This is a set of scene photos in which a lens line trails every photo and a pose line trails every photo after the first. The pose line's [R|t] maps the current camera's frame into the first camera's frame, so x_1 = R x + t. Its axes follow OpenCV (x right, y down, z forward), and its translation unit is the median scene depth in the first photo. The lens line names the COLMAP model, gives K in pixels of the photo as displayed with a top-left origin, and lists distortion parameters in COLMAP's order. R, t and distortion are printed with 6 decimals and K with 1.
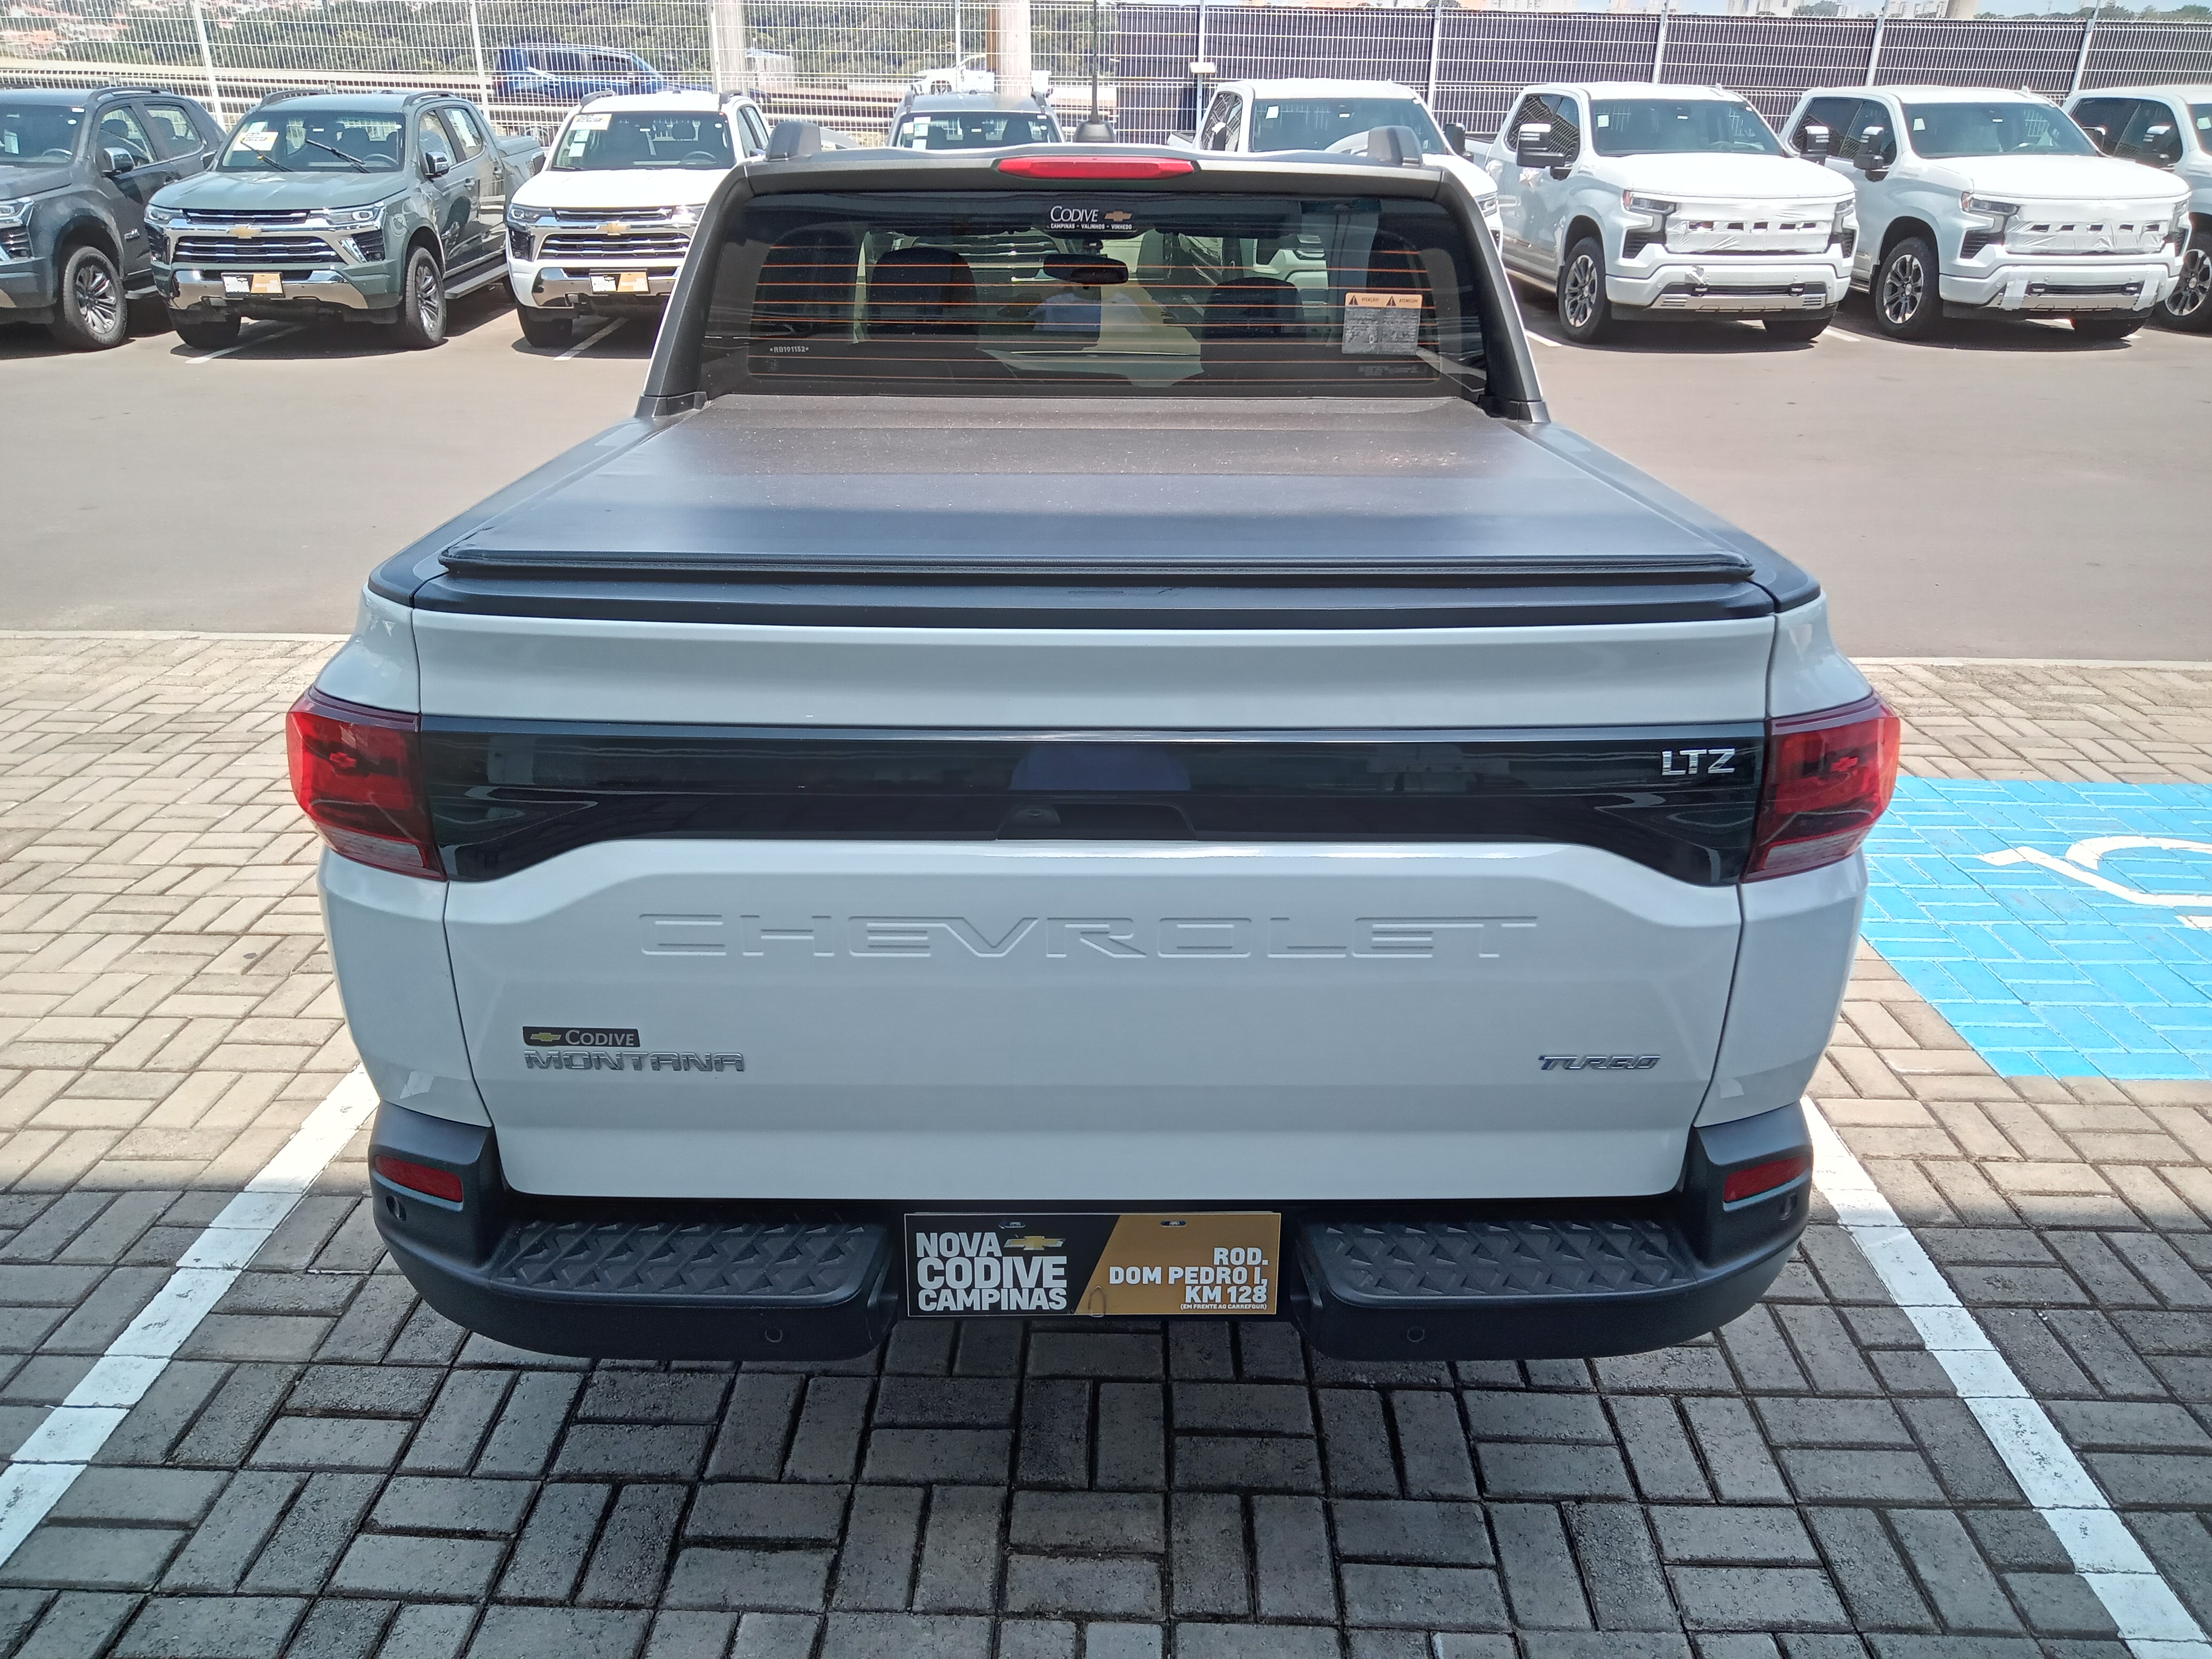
lens RADIAL K [[1609.7, 0, 1106.1], [0, 1609.7, 854.5], [0, 0, 1]] dist [0.080272, -0.125881]
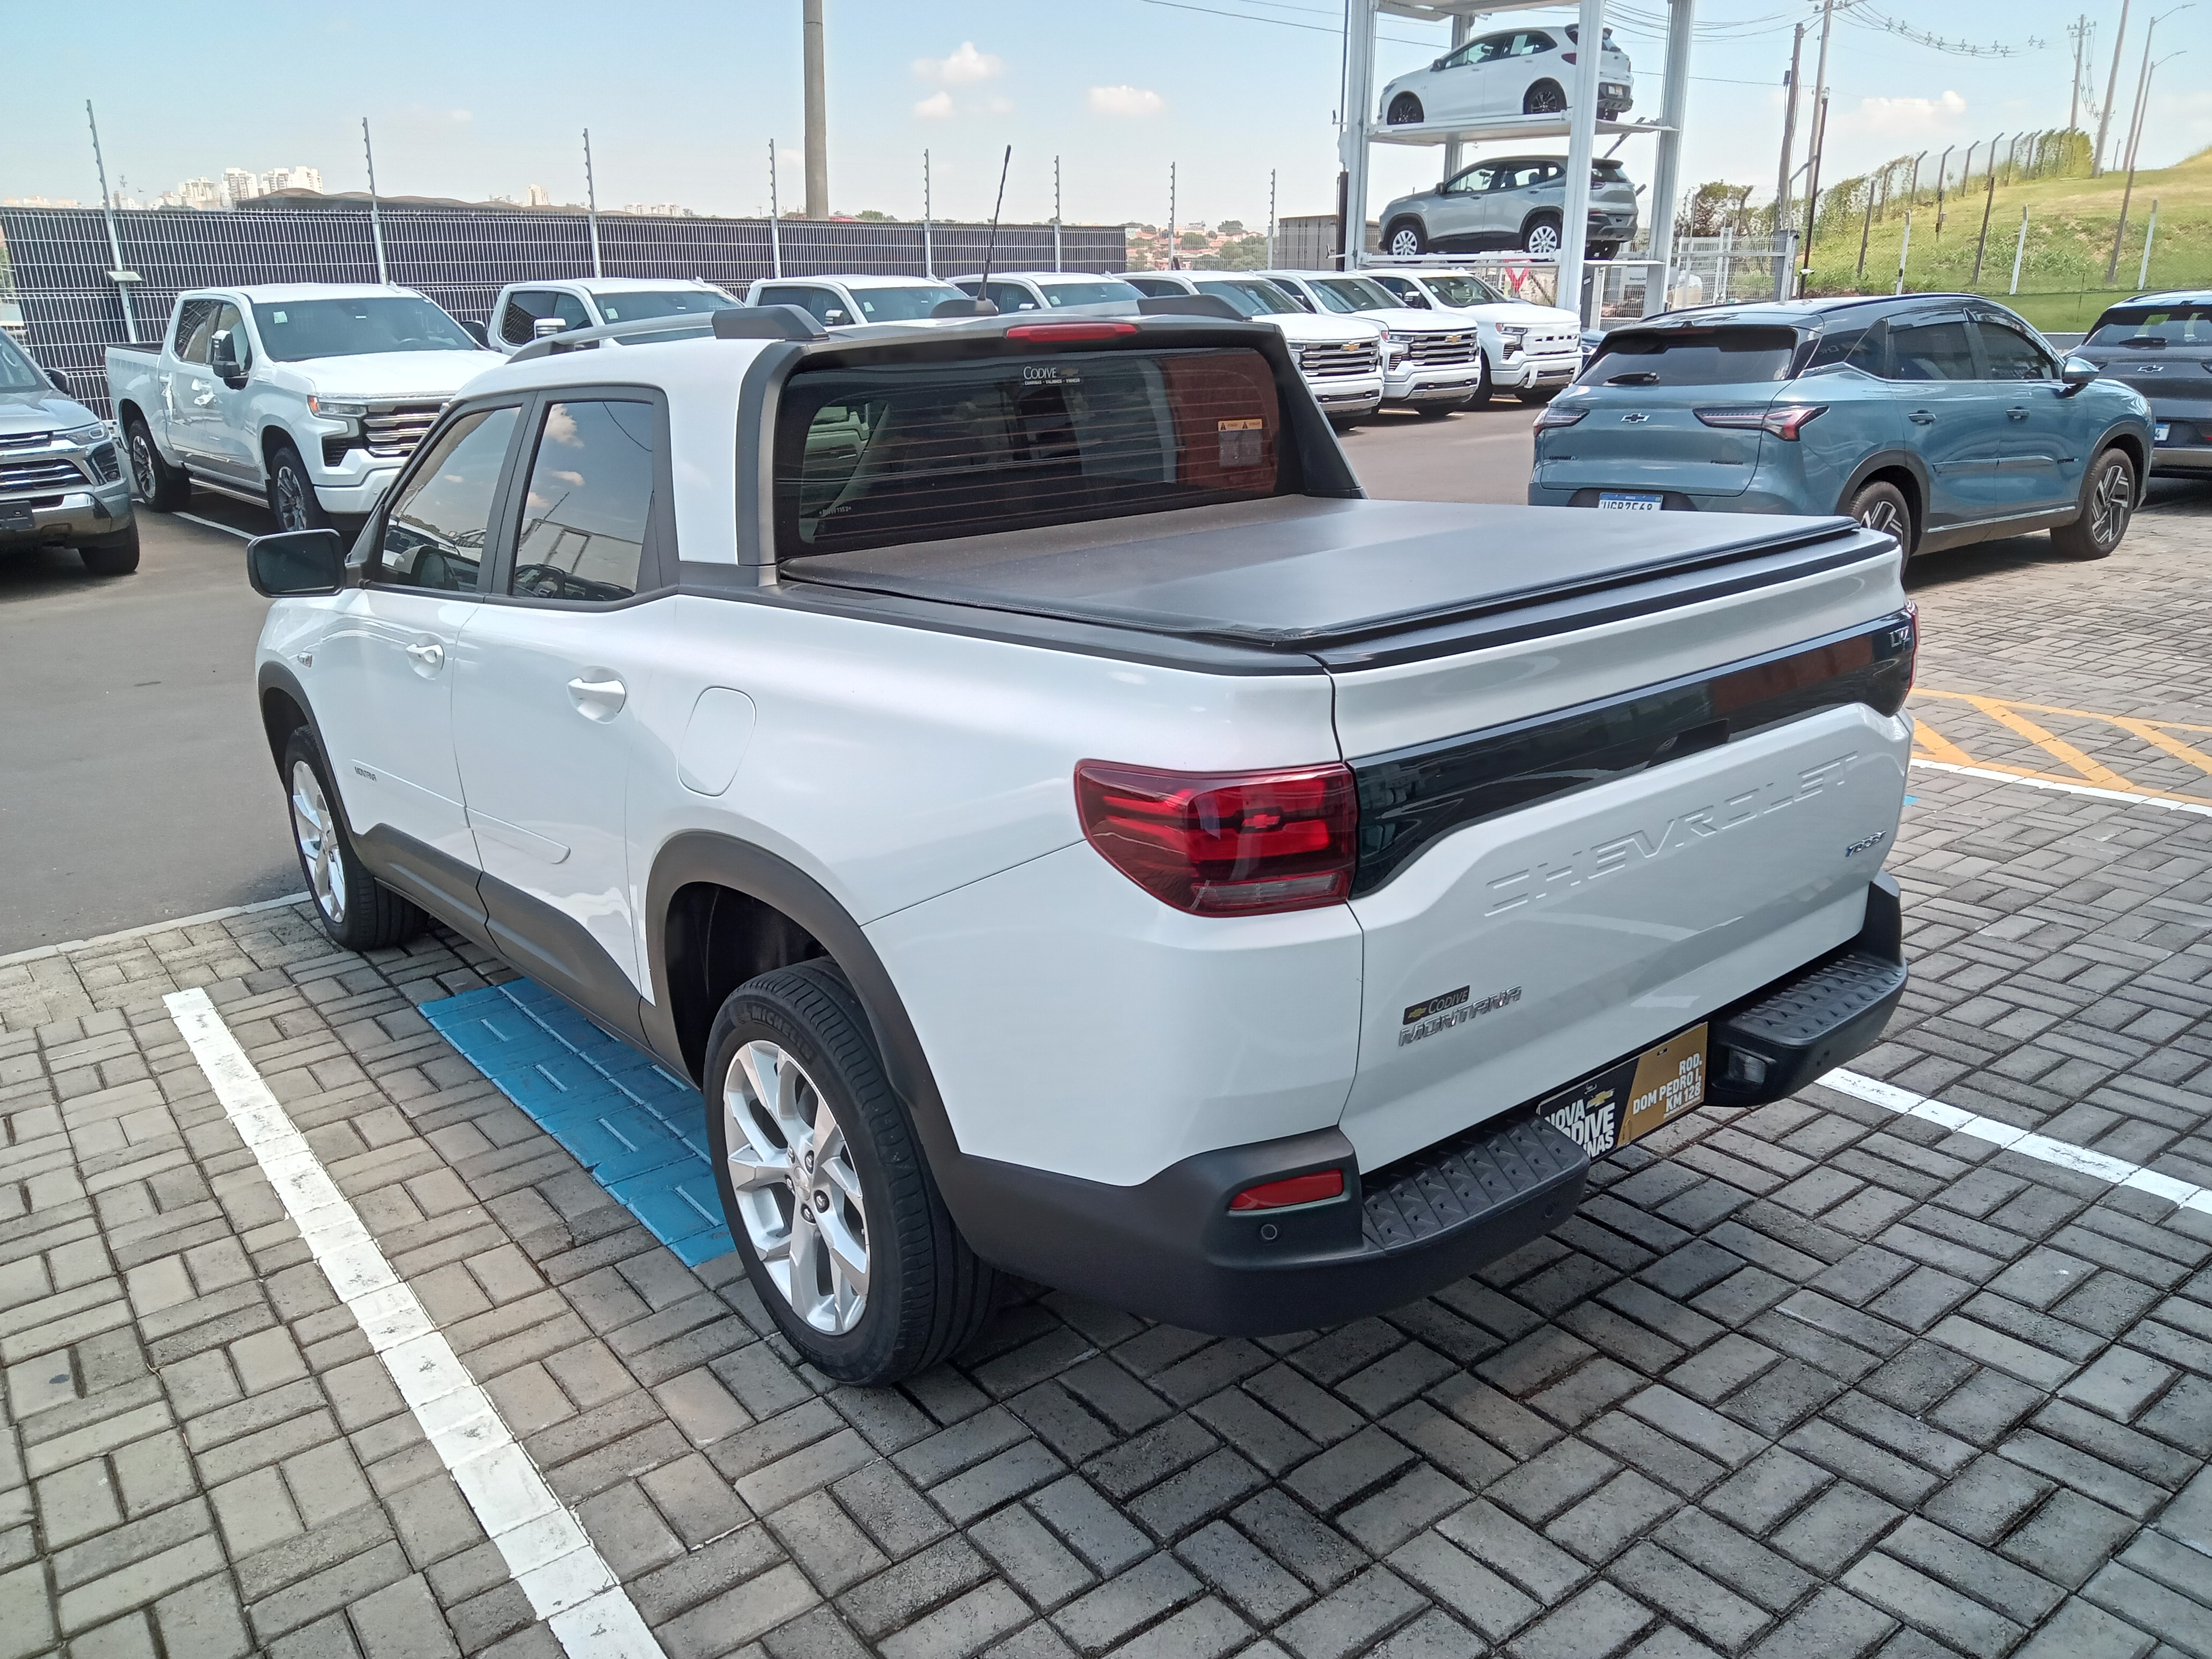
lens RADIAL K [[1609.5, 0, 1117.8], [0, 1609.5, 872.6], [0, 0, 1]] dist [0.091228, -0.128674]
pose [[0.781037, -0.231969, 0.579803, -0.892428], [0.287124, 0.957887, -0.003543, -0.035104], [-0.554564, 0.169243, 0.814749, 0.097349]]
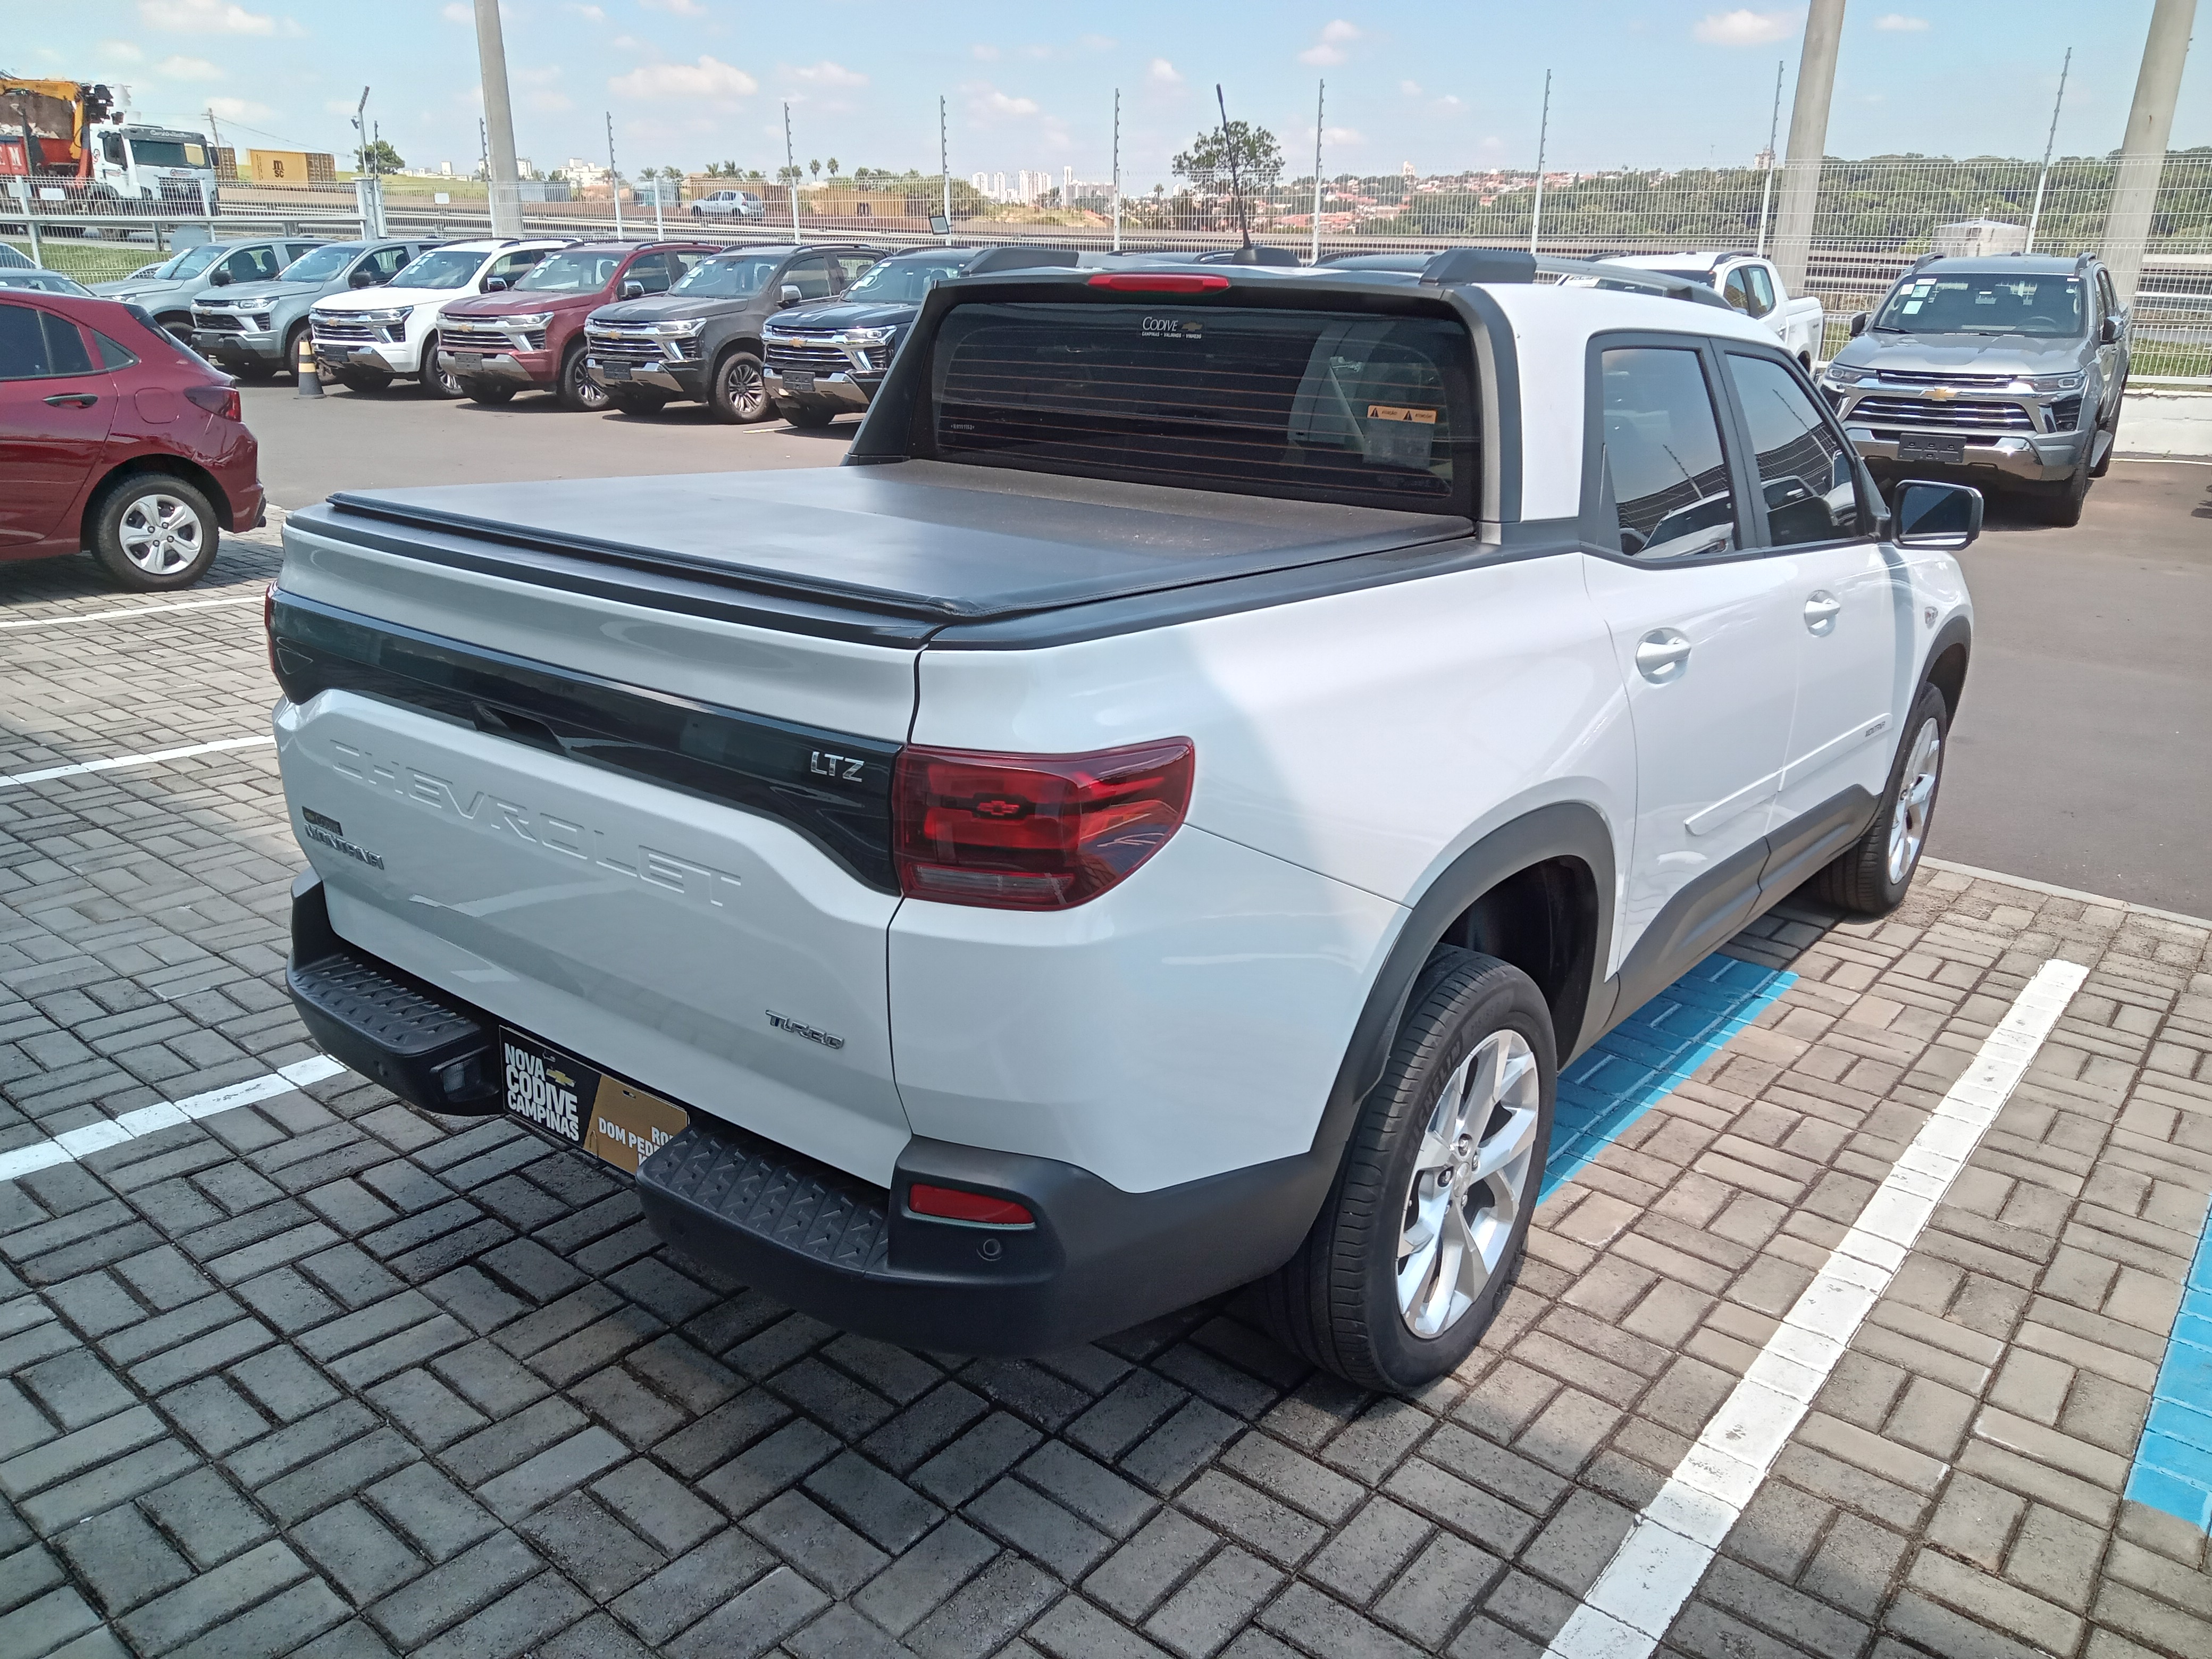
lens RADIAL K [[1609.7, 0, 1106.1], [0, 1609.7, 854.5], [0, 0, 1]] dist [0.080272, -0.125881]
pose [[0.788126, 0.213451, -0.577319, 0.827068], [-0.263966, 0.964525, -0.003741, -0.030446], [0.556040, 0.155341, 0.816510, 0.144333]]
